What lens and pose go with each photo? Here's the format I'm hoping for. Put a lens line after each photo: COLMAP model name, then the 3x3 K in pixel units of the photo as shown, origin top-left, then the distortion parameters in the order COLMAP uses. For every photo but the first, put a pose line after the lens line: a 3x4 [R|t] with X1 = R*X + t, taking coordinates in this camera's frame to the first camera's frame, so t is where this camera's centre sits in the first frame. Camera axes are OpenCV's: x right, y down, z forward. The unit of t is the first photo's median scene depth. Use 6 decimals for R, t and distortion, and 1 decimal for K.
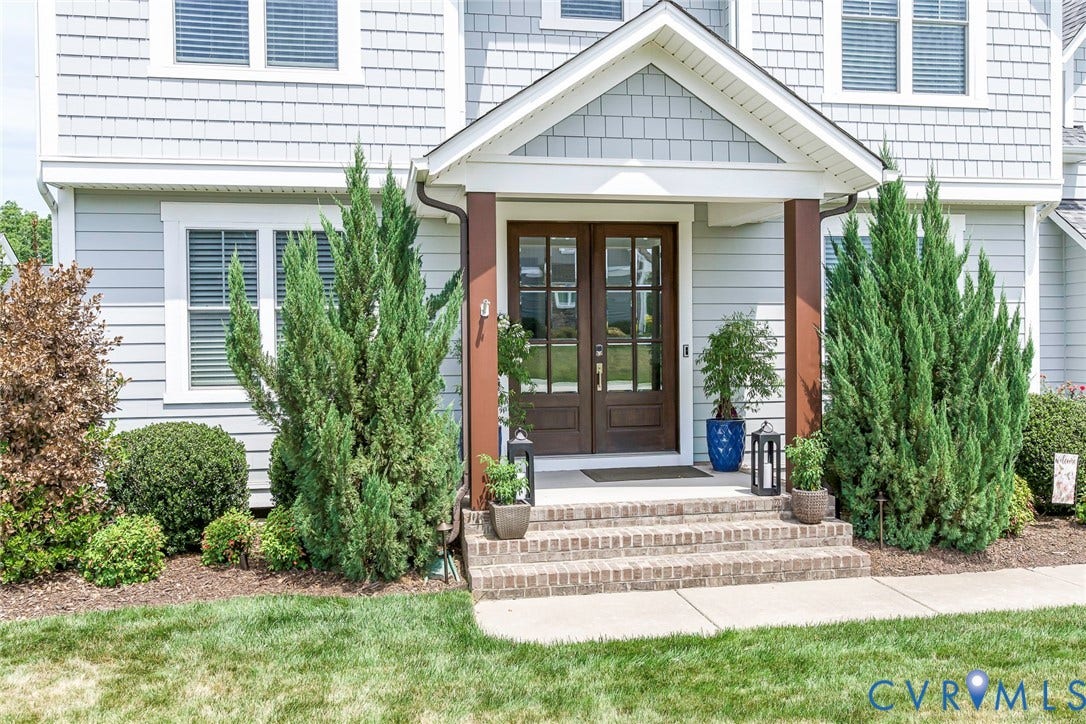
lens RADIAL K [[931.7, 0, 543.1], [0, 931.7, 358.4], [0, 0, 1]] dist [-0.010969, 0.000709]
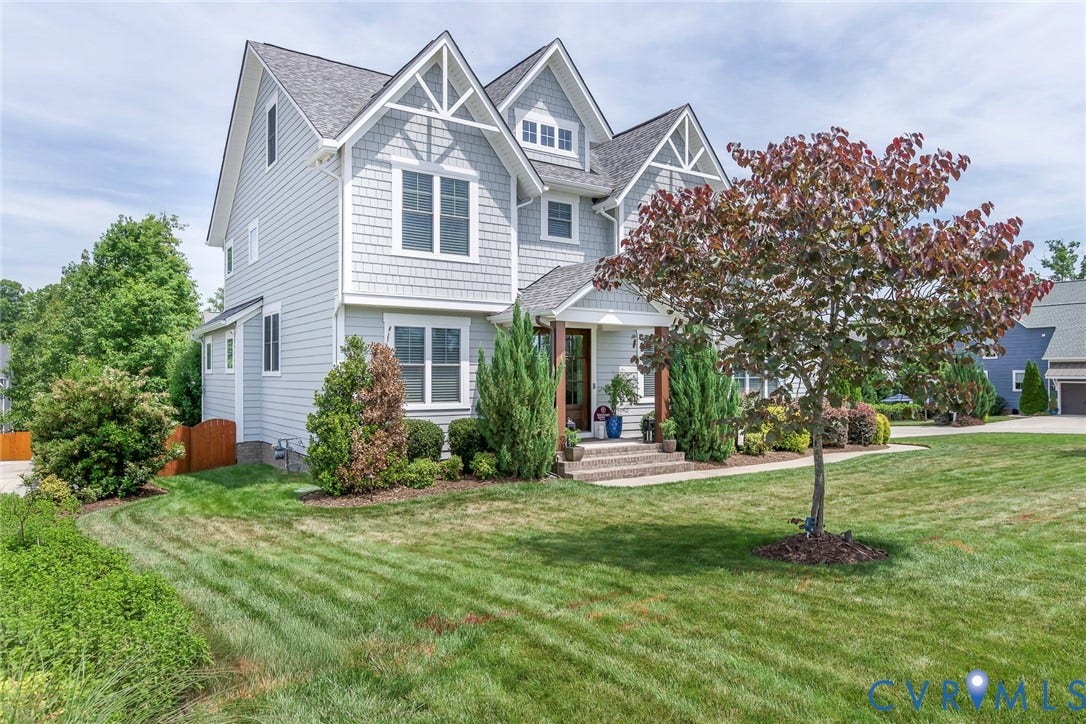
lens RADIAL K [[718.4, 0, 543.0], [0, 718.4, 366.3], [0, 0, 1]] dist [0.000721, 0.000011]
pose [[0.914943, 0.014055, 0.403339, -0.824297], [0.000285, 0.999371, -0.035473, 0.007793], [-0.403584, 0.032571, 0.914363, -0.671725]]
